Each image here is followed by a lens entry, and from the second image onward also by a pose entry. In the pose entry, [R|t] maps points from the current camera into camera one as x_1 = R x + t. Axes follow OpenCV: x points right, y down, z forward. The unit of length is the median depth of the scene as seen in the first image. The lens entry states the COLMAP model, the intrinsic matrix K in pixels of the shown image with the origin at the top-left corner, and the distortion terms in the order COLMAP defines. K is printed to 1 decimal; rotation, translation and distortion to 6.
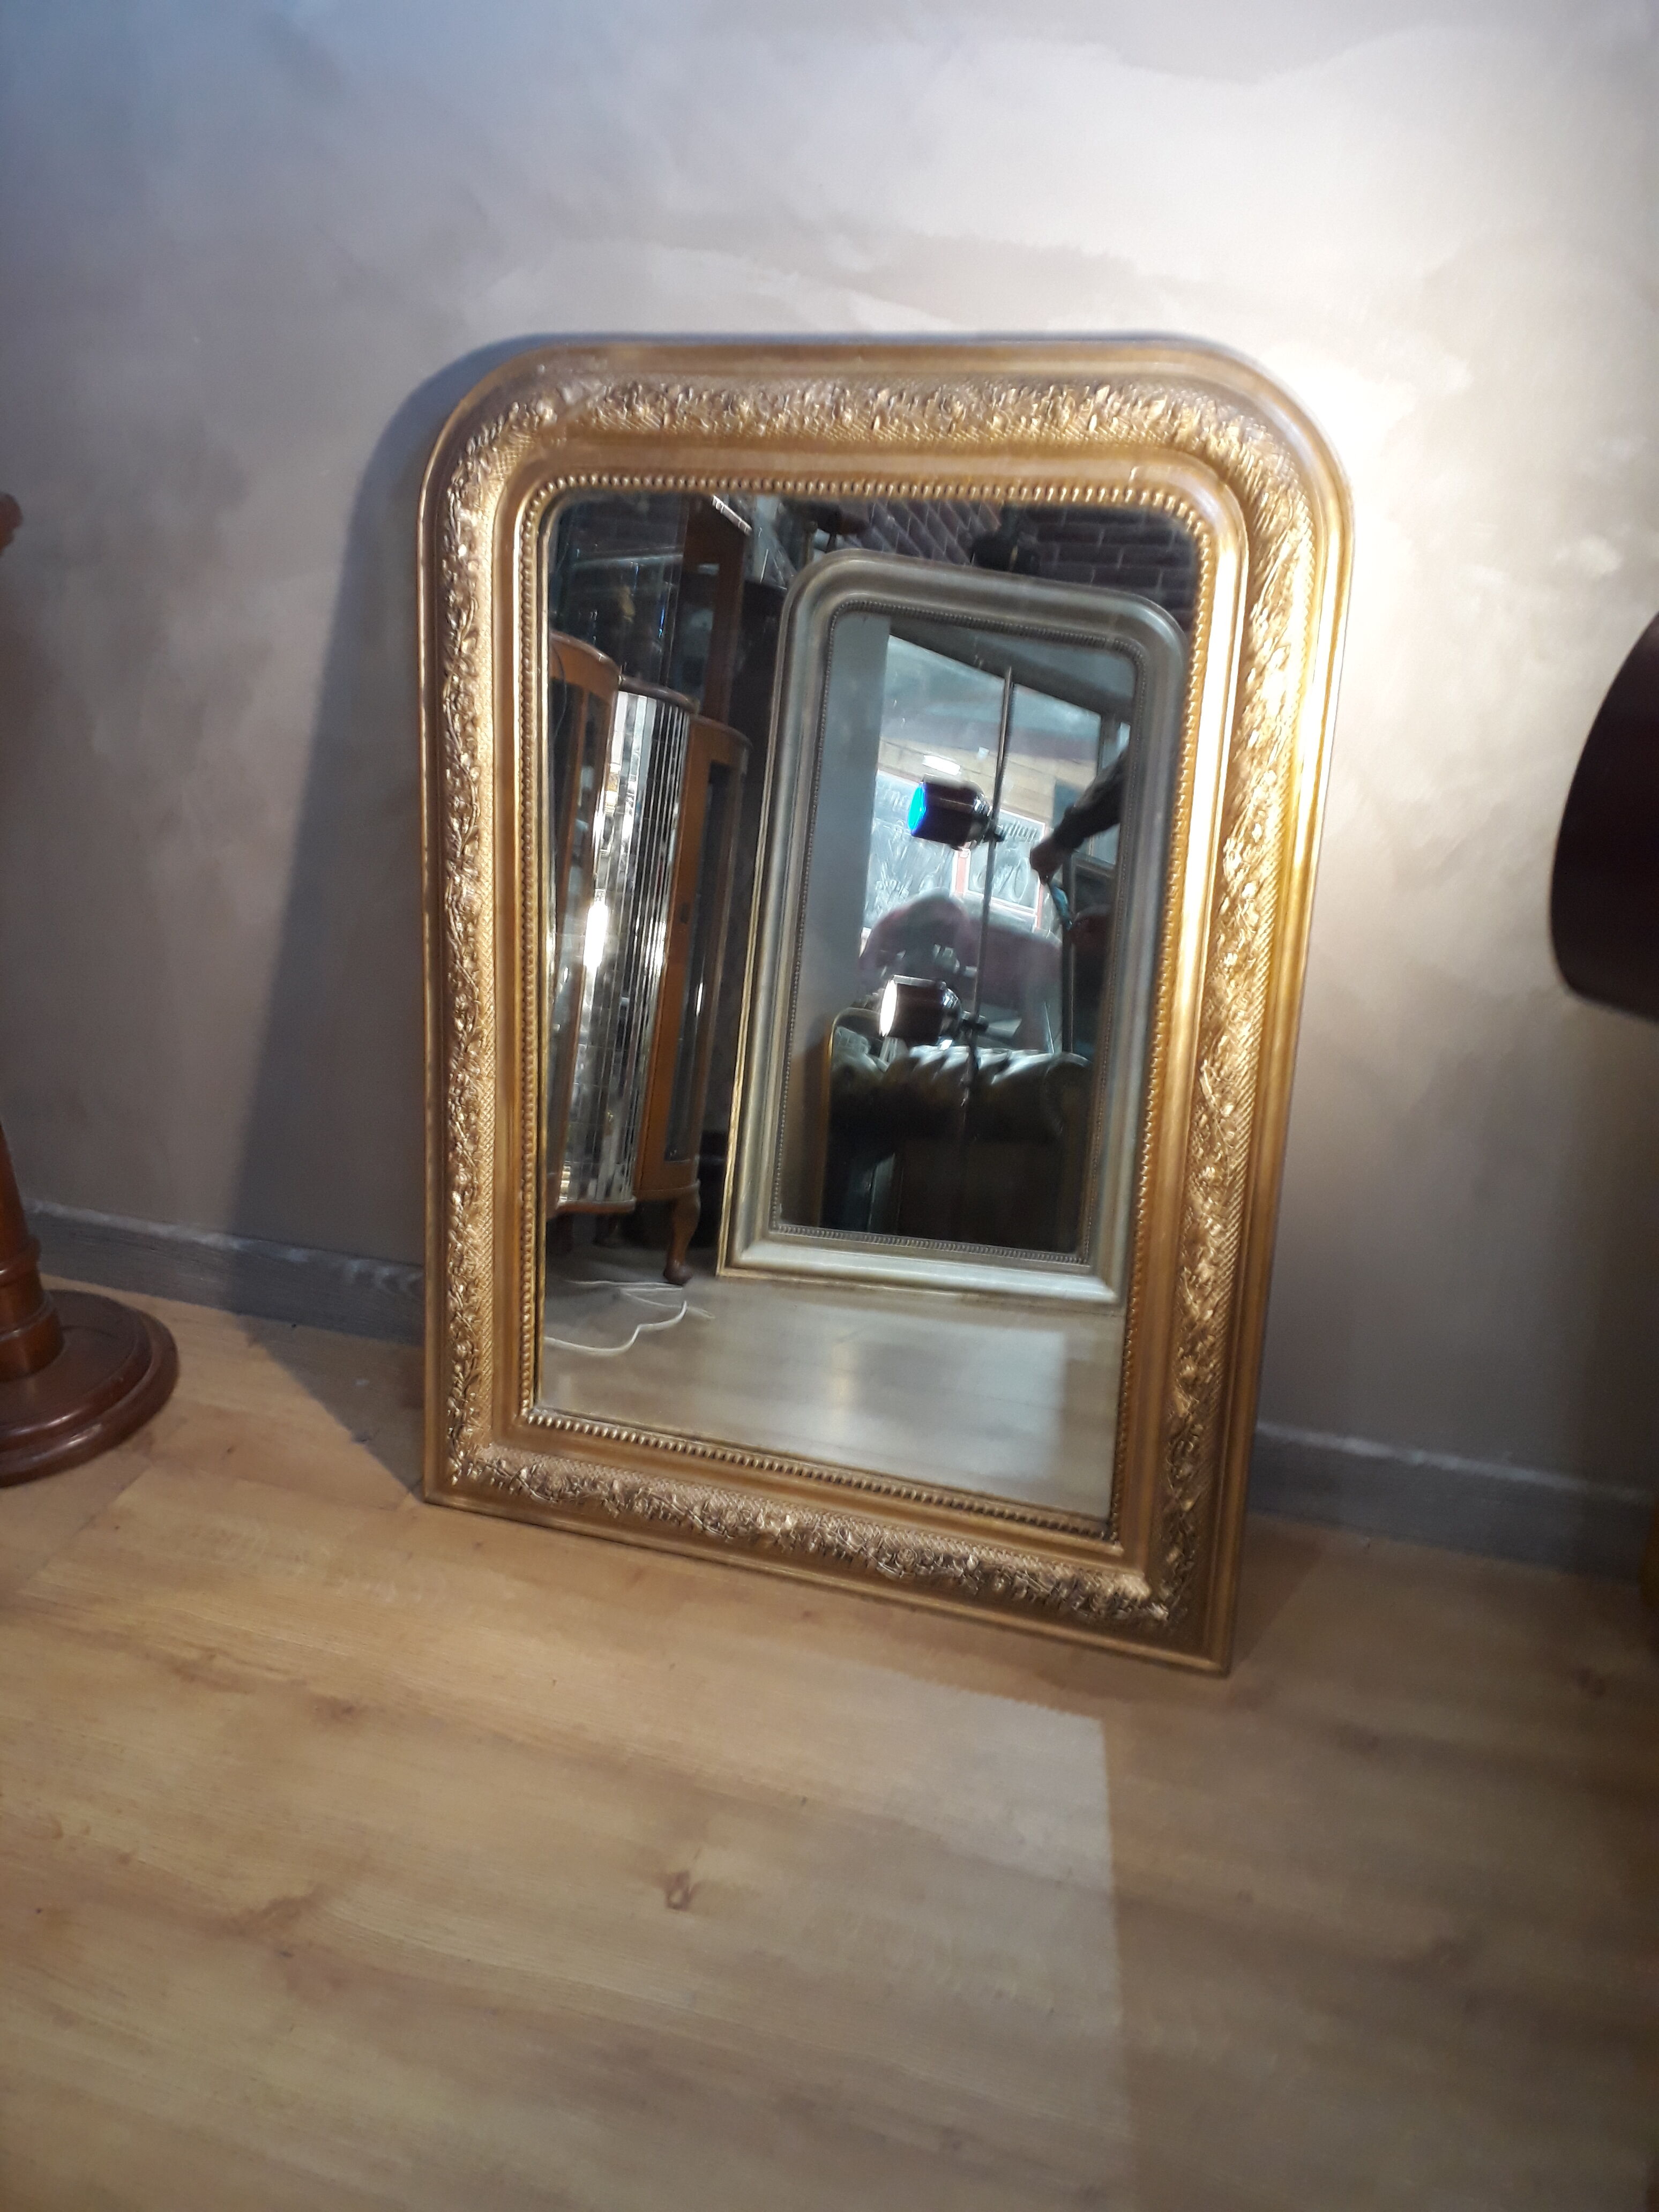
lens RADIAL K [[1758.6, 0, 836.3], [0, 1758.6, 1114.4], [0, 0, 1]] dist [-0.009564, -0.005359]
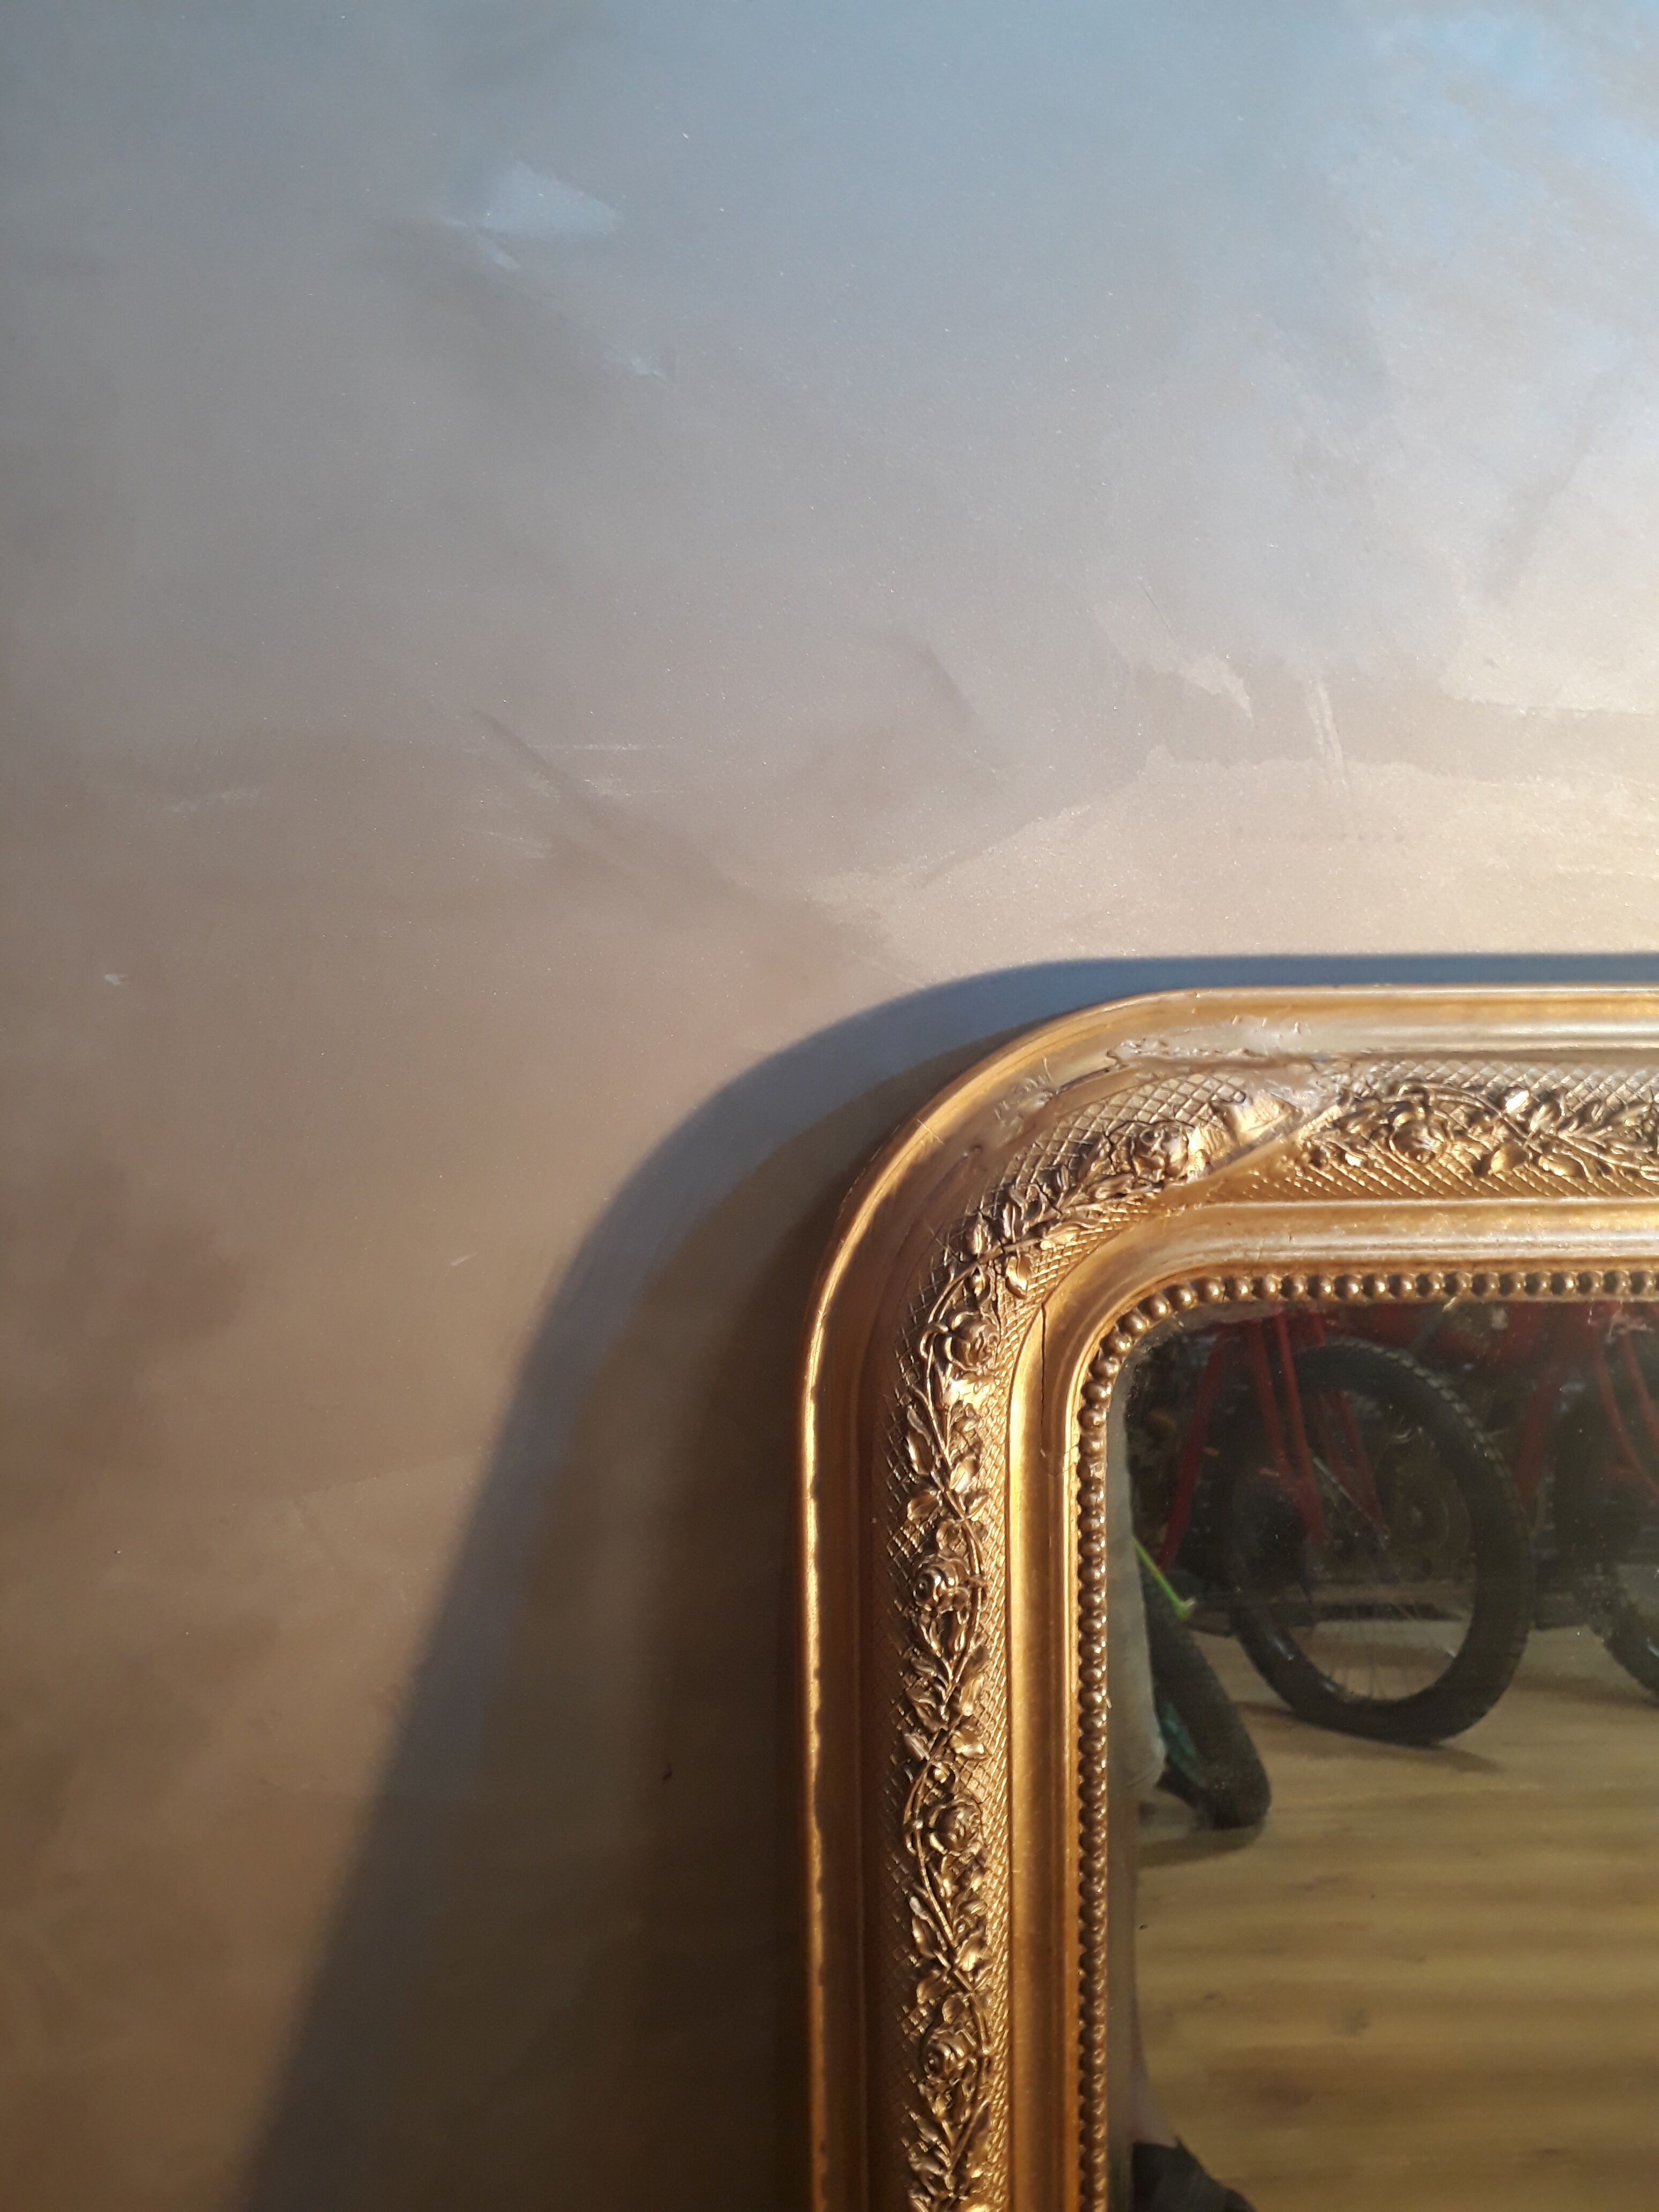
lens RADIAL K [[1758.6, 0, 830.3], [0, 1758.6, 1095.6], [0, 0, 1]] dist [-0.009564, -0.005359]
pose [[0.940829, -0.085347, 0.327959, -0.359337], [0.144016, 0.976724, -0.158964, -0.339234], [-0.306759, 0.196790, 0.931221, 0.598211]]
